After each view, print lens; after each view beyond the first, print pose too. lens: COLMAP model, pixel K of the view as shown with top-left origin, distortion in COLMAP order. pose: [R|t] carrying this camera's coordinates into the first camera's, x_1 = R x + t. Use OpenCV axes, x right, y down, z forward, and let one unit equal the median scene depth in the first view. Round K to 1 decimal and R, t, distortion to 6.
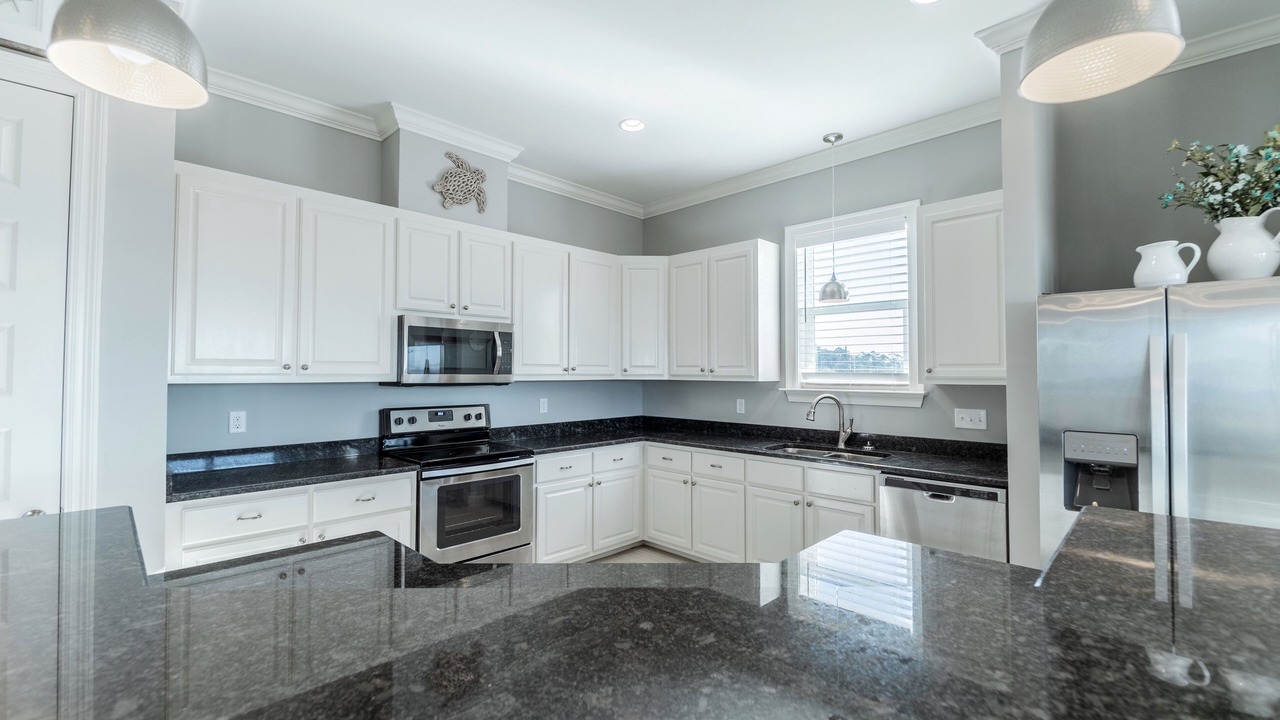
lens RADIAL K [[526.8, 0, 636.5], [0, 526.8, 356.6], [0, 0, 1]] dist [0.004736, -0.009202]
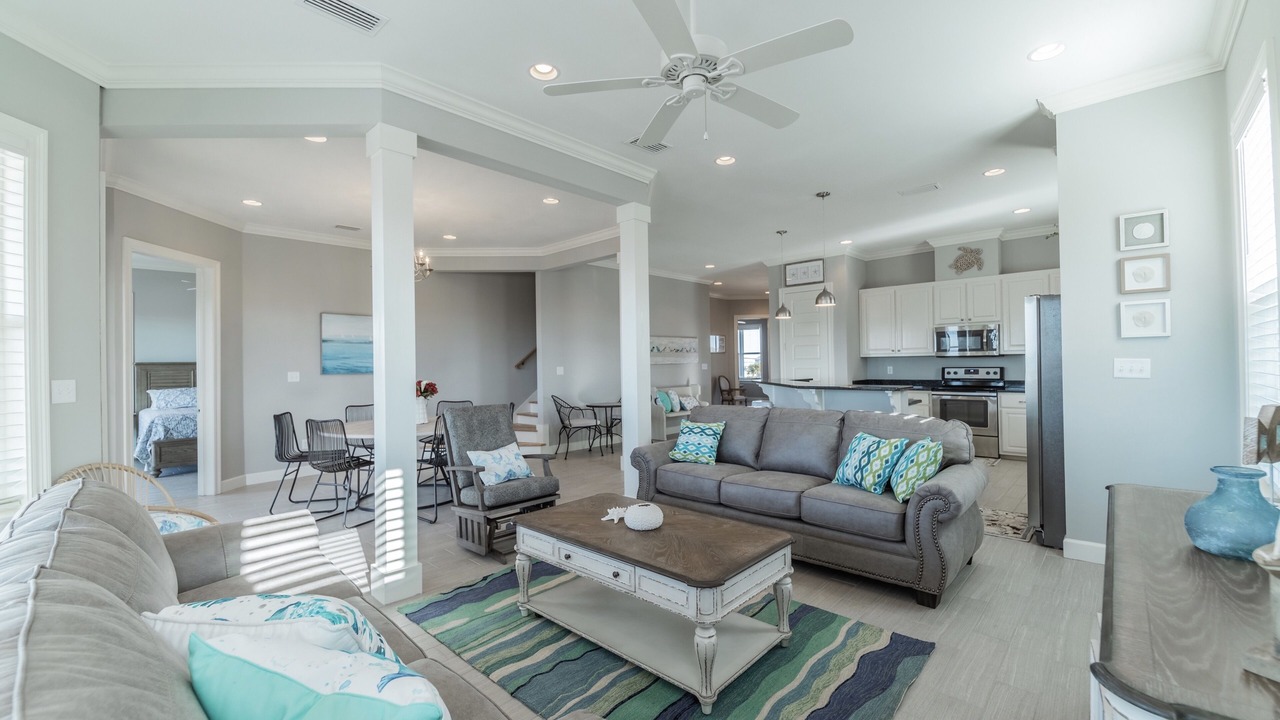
lens RADIAL K [[516.8, 0, 640.0], [0, 516.8, 360.0], [0, 0, 1]] dist [0.001222, 0.000074]
pose [[0.022040, -0.008299, -0.999723, 1.634653], [0.050240, 0.998711, -0.007183, 0.015798], [0.998494, -0.050067, 0.022428, -0.342823]]
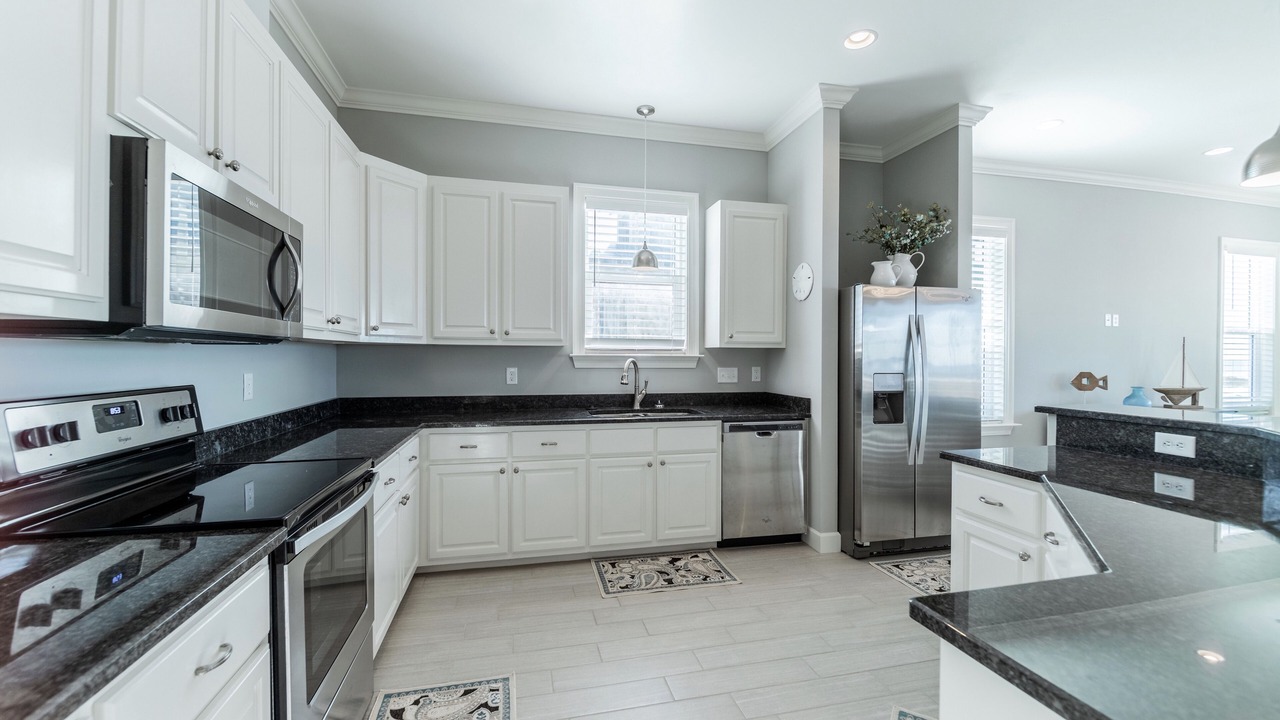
lens RADIAL K [[518.4, 0, 636.4], [0, 518.4, 355.8], [0, 0, 1]] dist [-0.000808, -0.000442]
pose [[0.532257, -0.000065, 0.846583, -0.498247], [-0.030963, 0.999329, 0.019543, 0.046900], [-0.846016, -0.036615, 0.531898, 0.456764]]
